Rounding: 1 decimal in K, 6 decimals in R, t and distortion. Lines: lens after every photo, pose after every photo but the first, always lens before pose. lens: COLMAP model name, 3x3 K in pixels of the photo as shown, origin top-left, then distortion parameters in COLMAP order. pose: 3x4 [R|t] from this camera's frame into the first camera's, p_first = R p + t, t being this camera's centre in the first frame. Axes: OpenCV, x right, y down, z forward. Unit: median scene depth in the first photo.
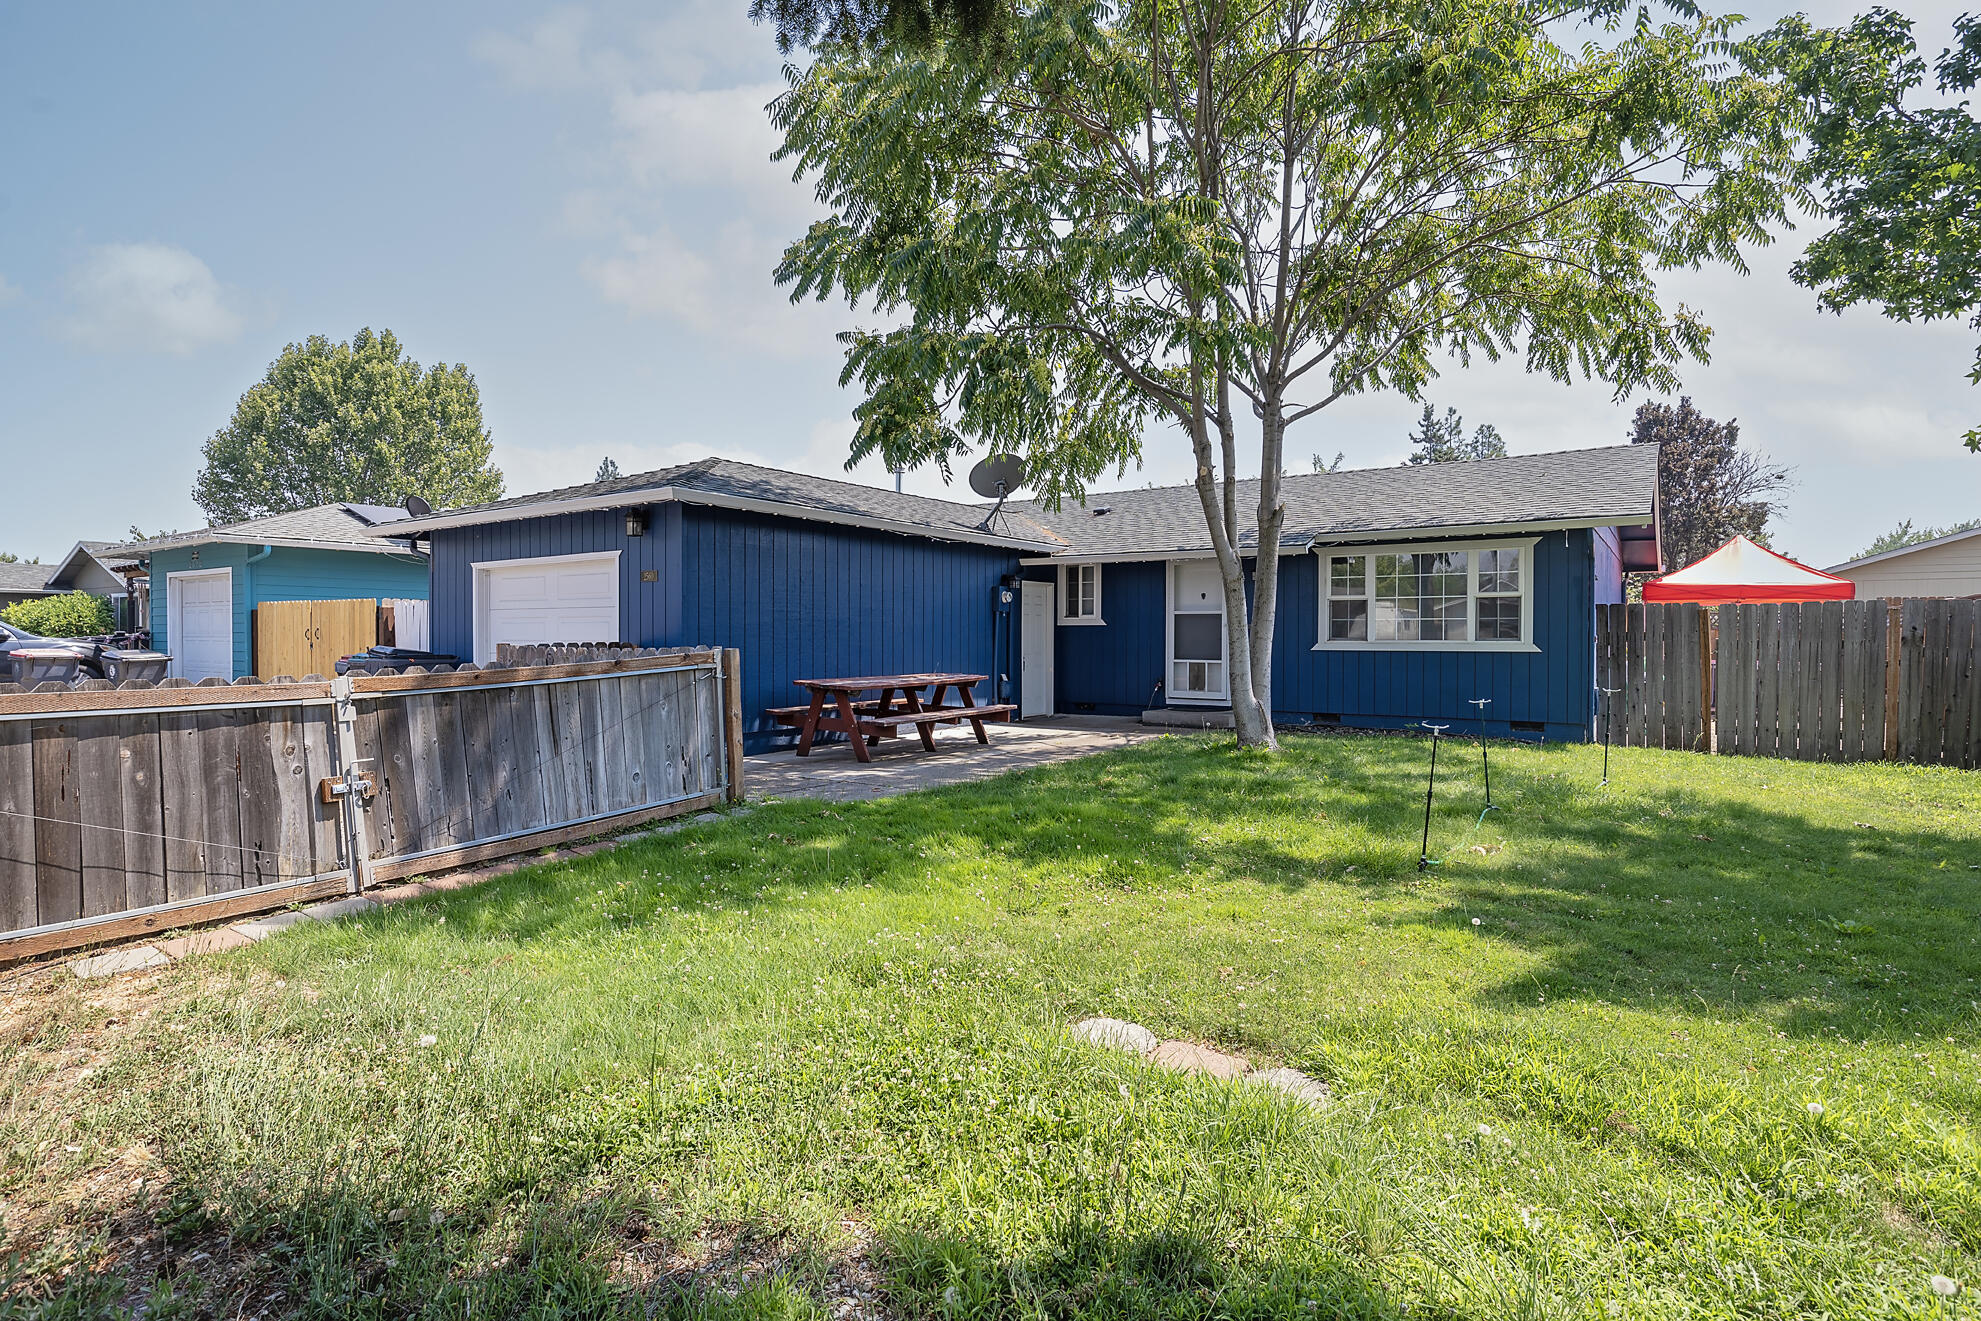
lens RADIAL K [[1031.1, 0, 990.5], [0, 1031.1, 660.5], [0, 0, 1]] dist [-0.001400, 0.000387]
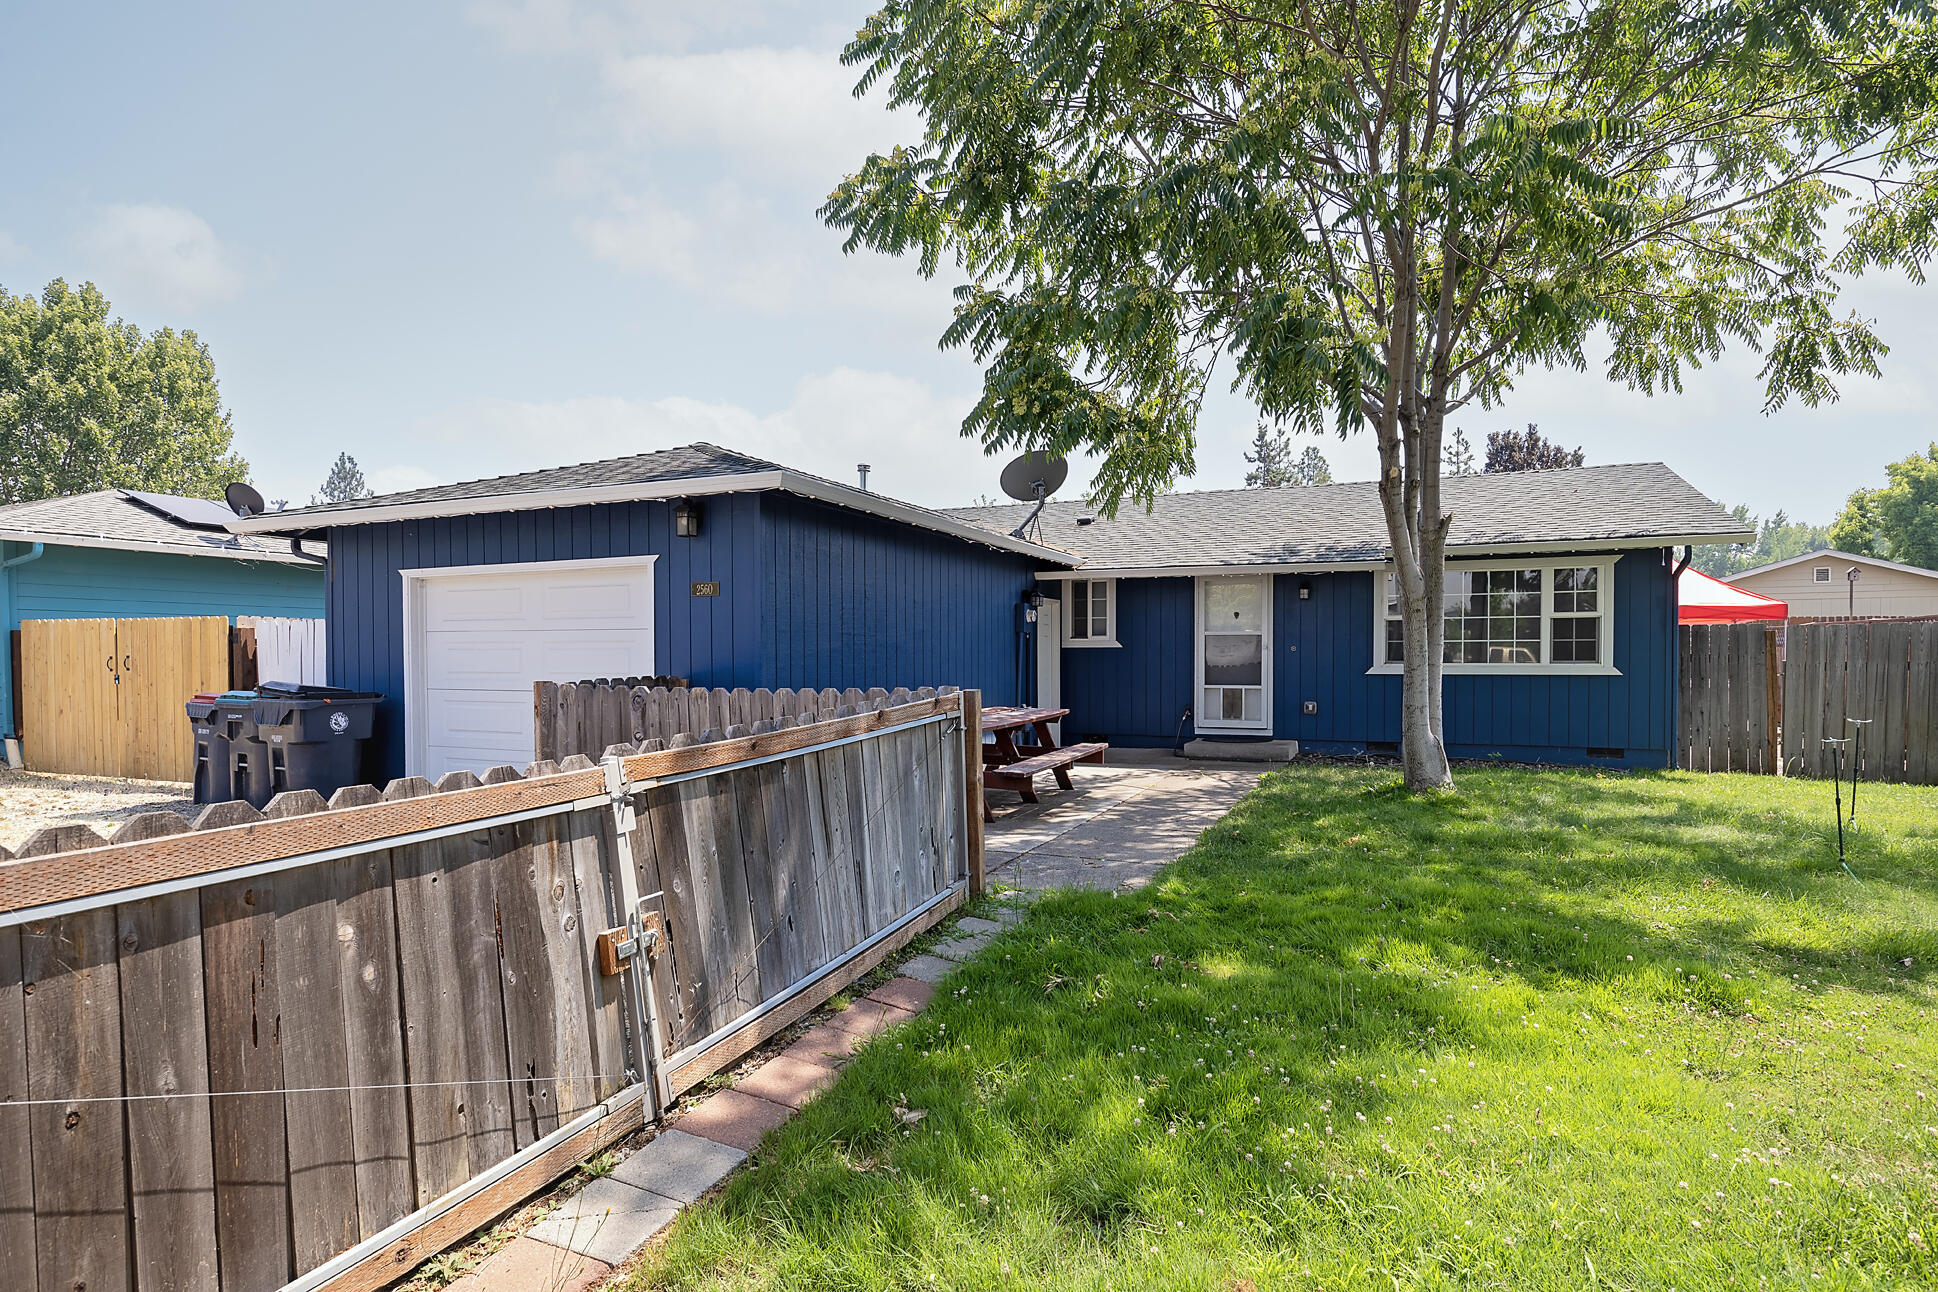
lens RADIAL K [[1047.6, 0, 974.7], [0, 1047.6, 684.7], [0, 0, 1]] dist [-0.000449, 0.000452]
pose [[0.979691, -0.011217, 0.200200, -0.256890], [0.009772, 0.999919, 0.008207, -0.013630], [-0.200276, -0.006084, 0.979721, 0.173362]]
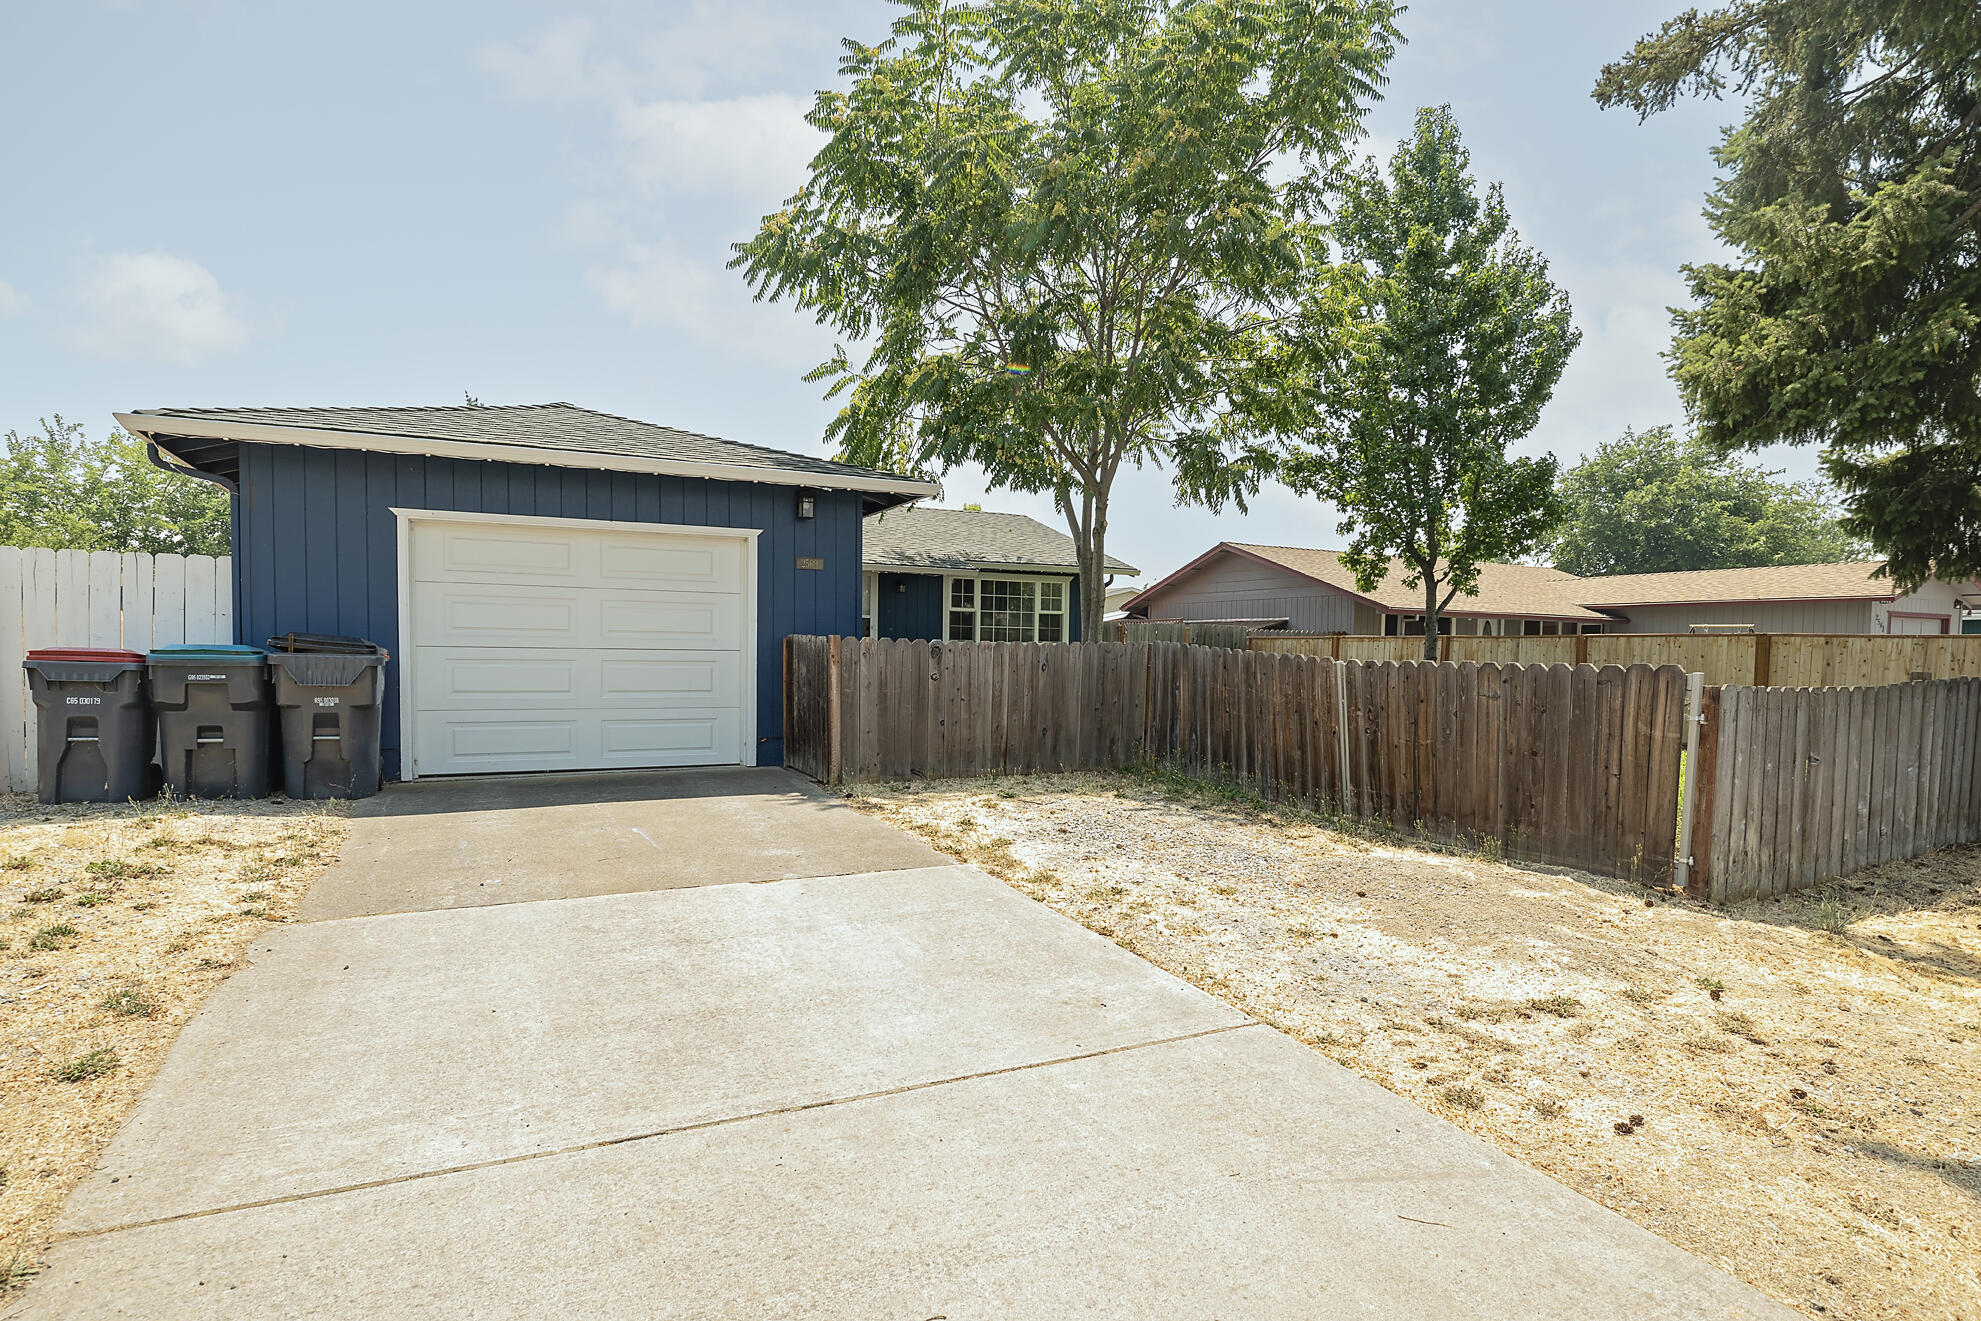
lens RADIAL K [[1070.8, 0, 996.3], [0, 1070.8, 700.0], [0, 0, 1]] dist [-0.000449, 0.000452]
pose [[0.472180, -0.035802, 0.880775, -0.968804], [0.006786, 0.999293, 0.036981, 0.005325], [-0.881476, -0.011485, 0.472089, 0.351888]]
